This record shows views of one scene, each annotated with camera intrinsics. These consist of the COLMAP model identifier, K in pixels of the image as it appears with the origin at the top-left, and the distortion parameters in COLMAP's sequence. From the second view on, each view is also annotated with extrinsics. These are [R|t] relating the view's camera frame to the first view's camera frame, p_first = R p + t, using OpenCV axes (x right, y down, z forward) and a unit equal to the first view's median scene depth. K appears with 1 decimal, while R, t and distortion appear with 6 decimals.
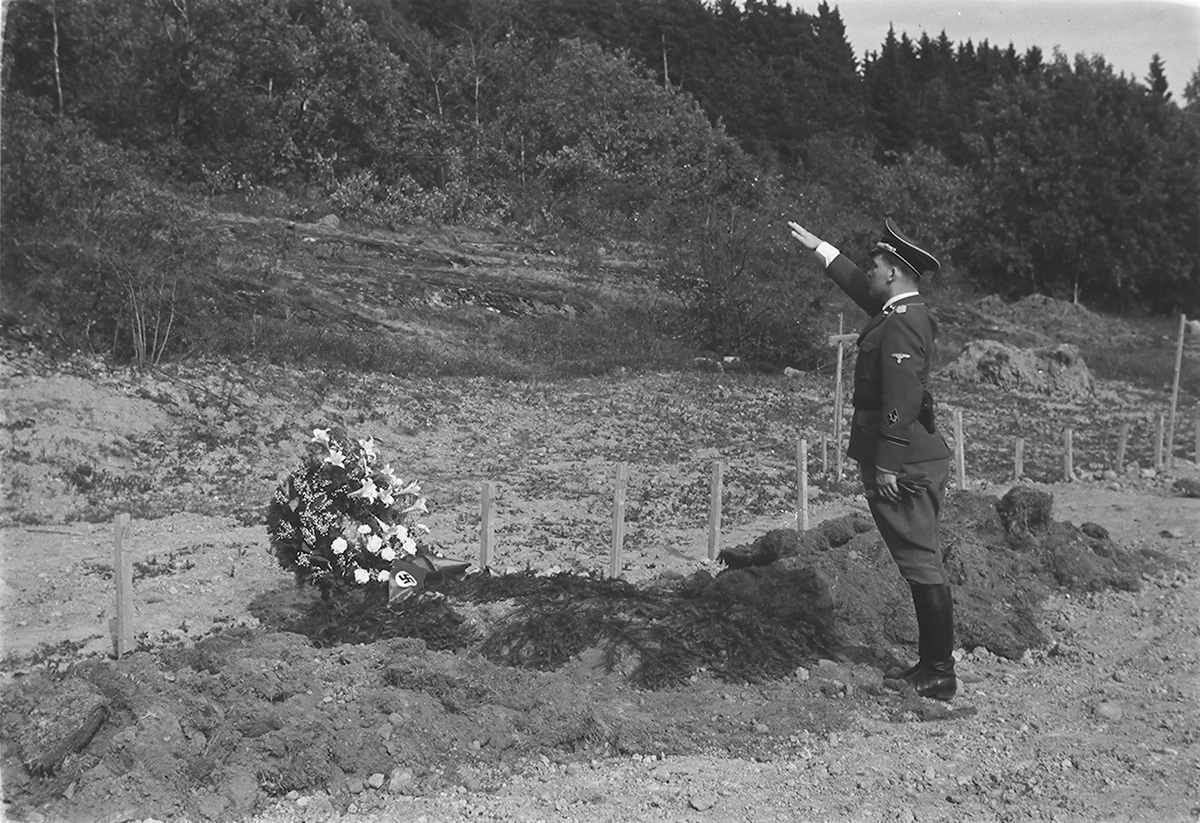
lens RADIAL K [[1822.5, 0, 611.1], [0, 1822.5, 374.6], [0, 0, 1]] dist [-0.009684, 0.118562]
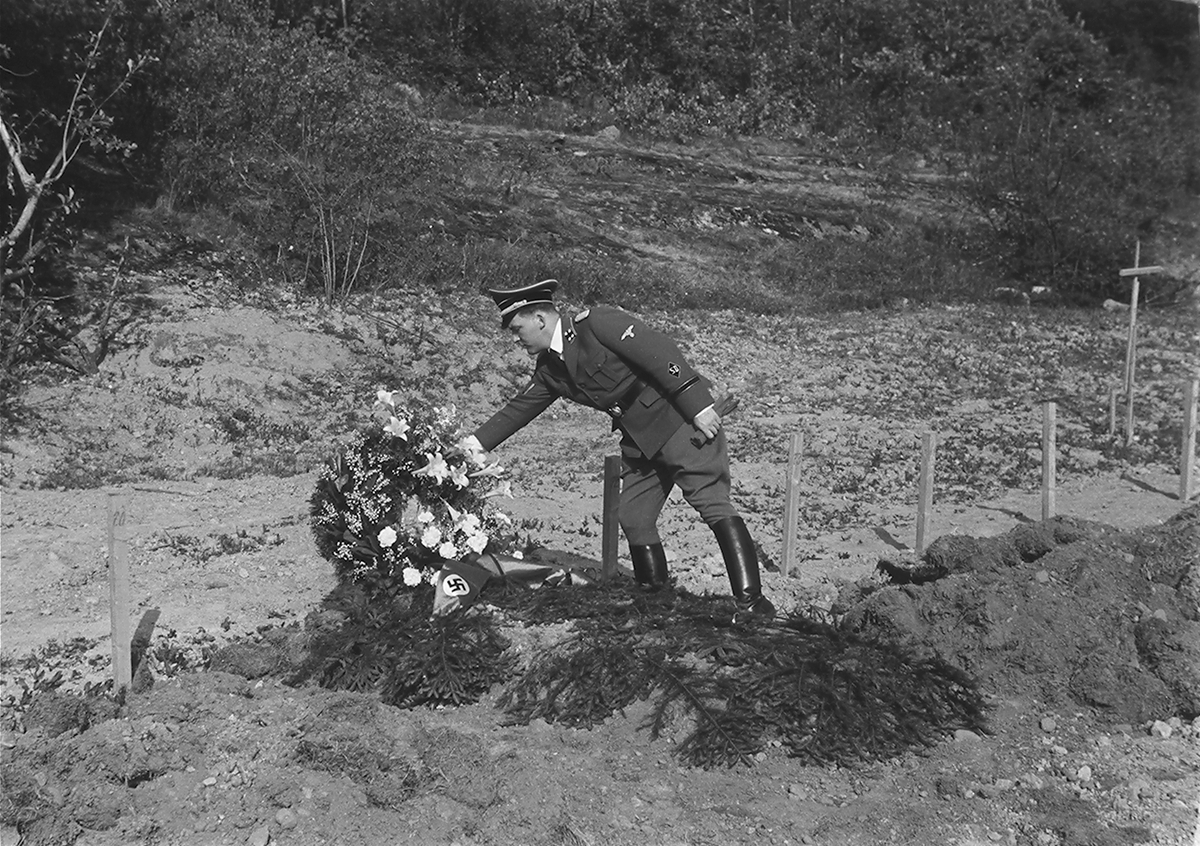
lens RADIAL K [[1868.7, 0, 561.8], [0, 1868.7, 422.3], [0, 0, 1]] dist [-0.006530, 0.088664]
pose [[0.975269, 0.024448, -0.219665, 0.059622], [-0.008991, 0.997429, 0.071091, -0.009659], [0.220839, -0.067358, 0.972982, 0.117511]]
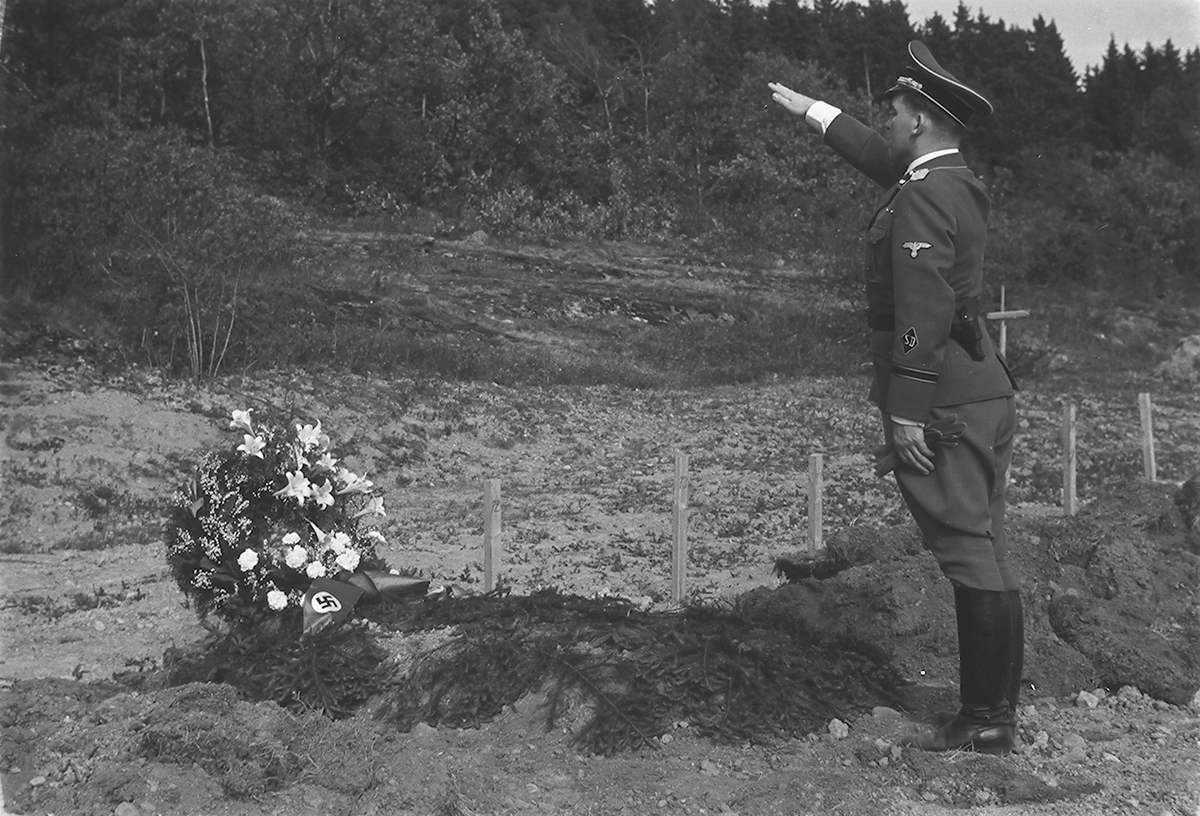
lens RADIAL K [[1810.7, 0, 598.6], [0, 1810.7, 373.5], [0, 0, 1]] dist [0.035903, -0.101596]
pose [[0.990495, -0.034344, -0.133193, 0.052383], [0.031010, 0.999154, -0.027031, 0.023039], [0.134008, 0.022644, 0.990721, 0.153175]]
